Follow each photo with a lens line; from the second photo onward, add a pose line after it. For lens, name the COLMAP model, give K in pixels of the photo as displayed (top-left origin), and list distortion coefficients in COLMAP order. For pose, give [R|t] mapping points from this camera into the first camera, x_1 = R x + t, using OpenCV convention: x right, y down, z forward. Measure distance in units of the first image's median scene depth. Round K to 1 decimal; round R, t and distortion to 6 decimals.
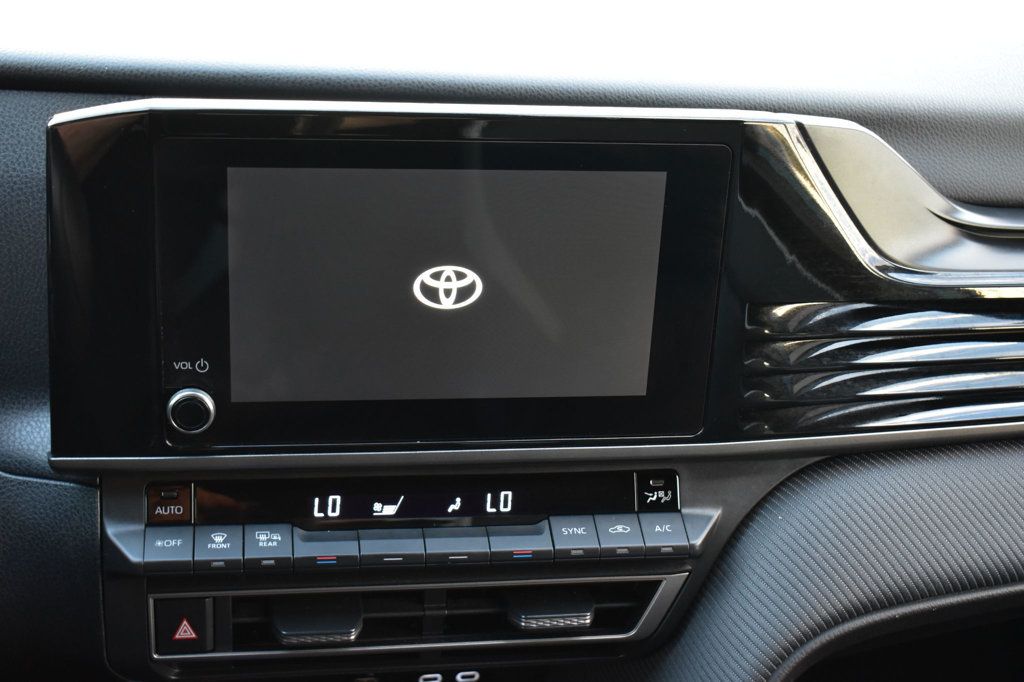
lens RADIAL K [[1433.1, 0, 510.1], [0, 1433.1, 331.6], [0, 0, 1]] dist [-0.048311, 0.000000]
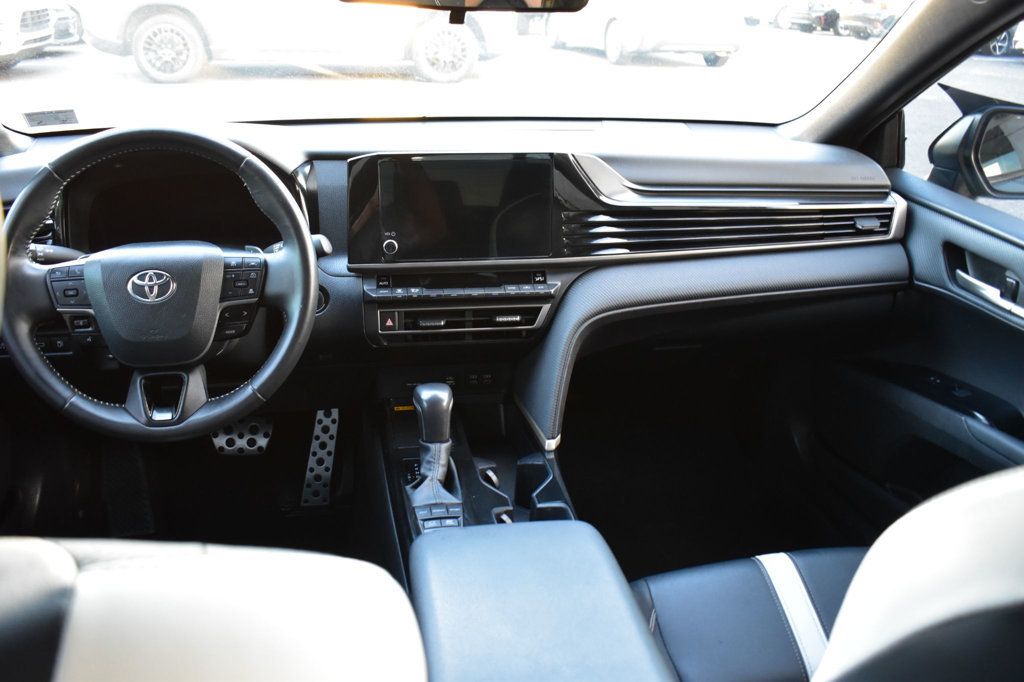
lens RADIAL K [[869.6, 0, 512.0], [0, 869.6, 341.7], [0, 0, 1]] dist [-0.091409, 0.006205]
pose [[0.998189, -0.050740, -0.032326, 0.100210], [0.046853, 0.992675, -0.111359, 0.466011], [0.037739, 0.109643, 0.993254, -0.868457]]
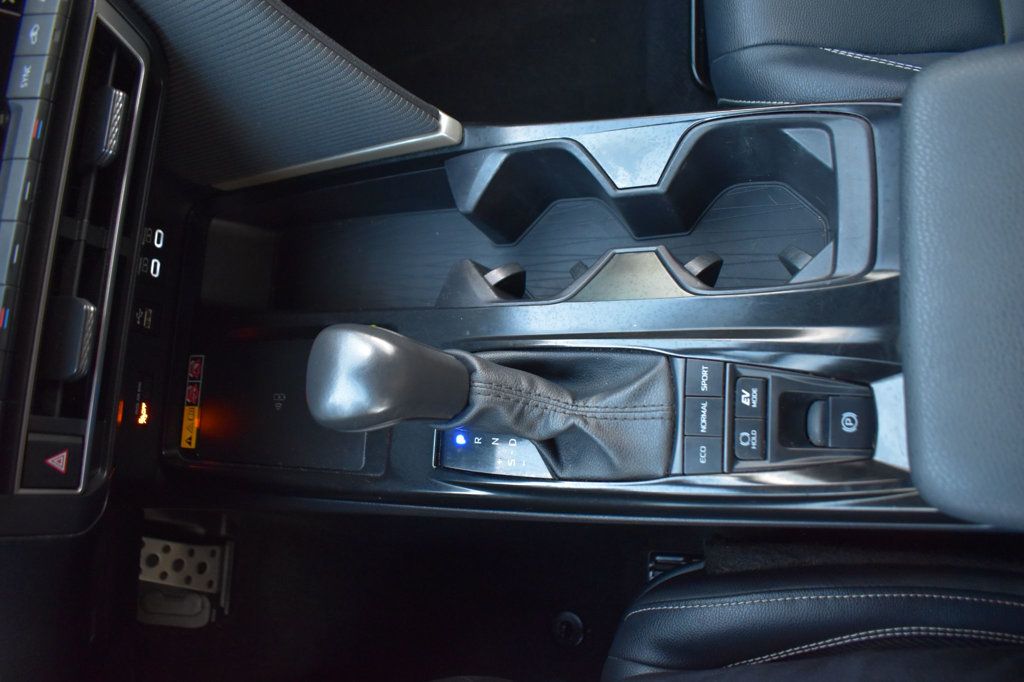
lens RADIAL K [[800.1, 0, 512.8], [0, 800.1, 344.1], [0, 0, 1]] dist [-0.091960, 0.011012]
pose [[0.196336, -0.980453, -0.012823, -0.066111], [0.781993, 0.148678, 0.605295, 0.109541], [-0.591556, -0.128869, 0.795898, 0.341405]]
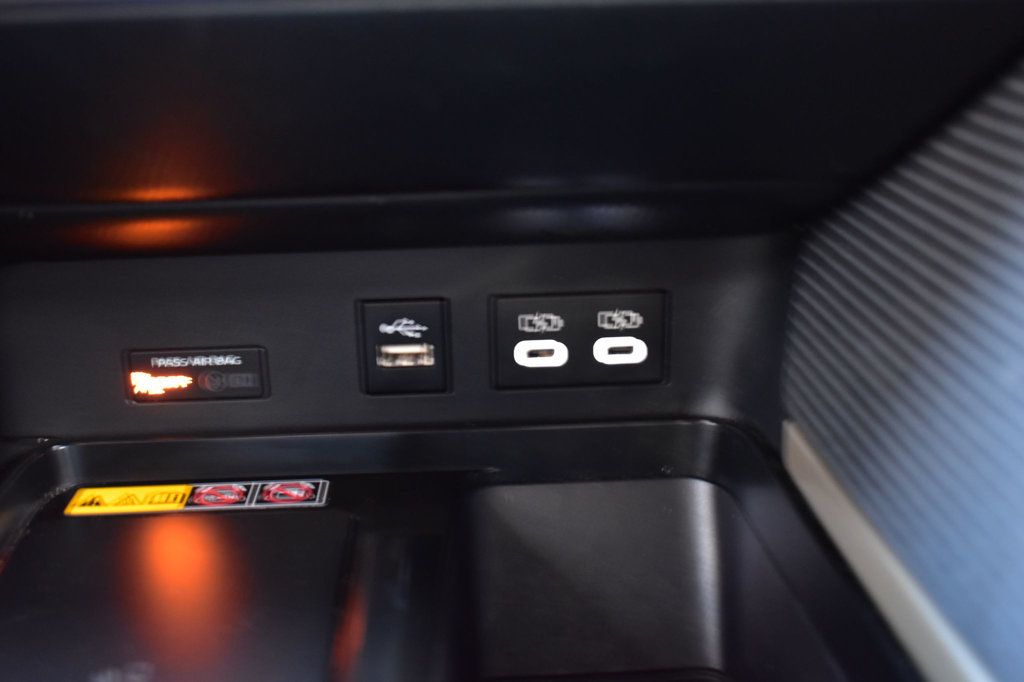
lens RADIAL K [[1249.7, 0, 518.7], [0, 1249.7, 337.4], [0, 0, 1]] dist [-0.033479, 0.000000]
pose [[0.985357, -0.031355, -0.167599, 0.009638], [0.020124, 0.997462, -0.068291, 0.349327], [0.169315, 0.063918, 0.983487, 0.766632]]
